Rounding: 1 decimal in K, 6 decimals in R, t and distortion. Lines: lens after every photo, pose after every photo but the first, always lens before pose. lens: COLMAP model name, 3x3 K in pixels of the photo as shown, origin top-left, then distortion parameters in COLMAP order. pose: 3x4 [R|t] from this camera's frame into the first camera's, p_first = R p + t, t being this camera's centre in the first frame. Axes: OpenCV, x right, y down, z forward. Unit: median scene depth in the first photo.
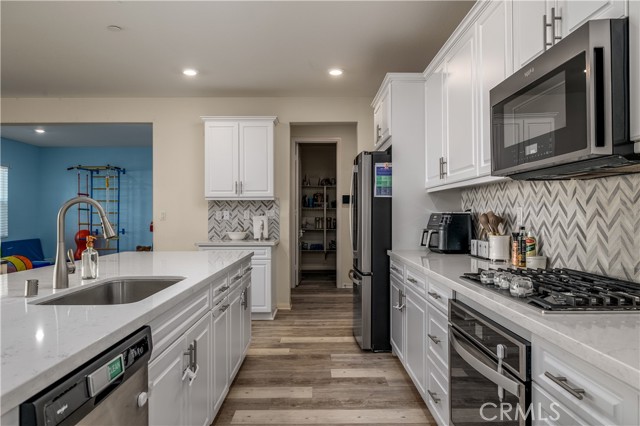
lens RADIAL K [[437.7, 0, 320.0], [0, 437.7, 213.0], [0, 0, 1]] dist [0.000125, -0.000134]
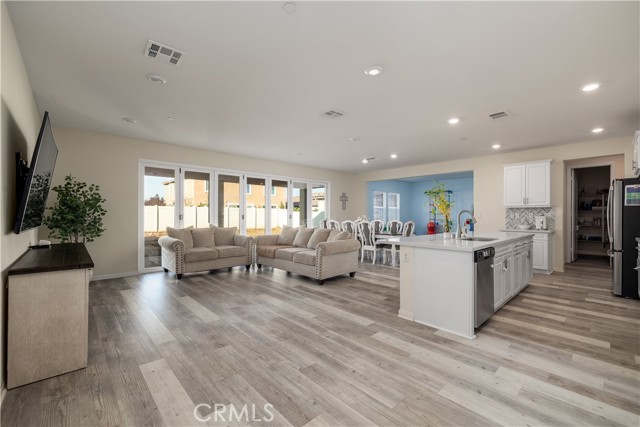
lens RADIAL K [[272.6, 0, 317.5], [0, 272.6, 213.9], [0, 0, 1]] dist [-0.000577, -0.000124]
pose [[0.671559, 0.002425, -0.740947, 0.075073], [-0.001305, 0.999997, 0.002090, -0.003488], [0.740950, -0.000436, 0.671560, -0.410701]]
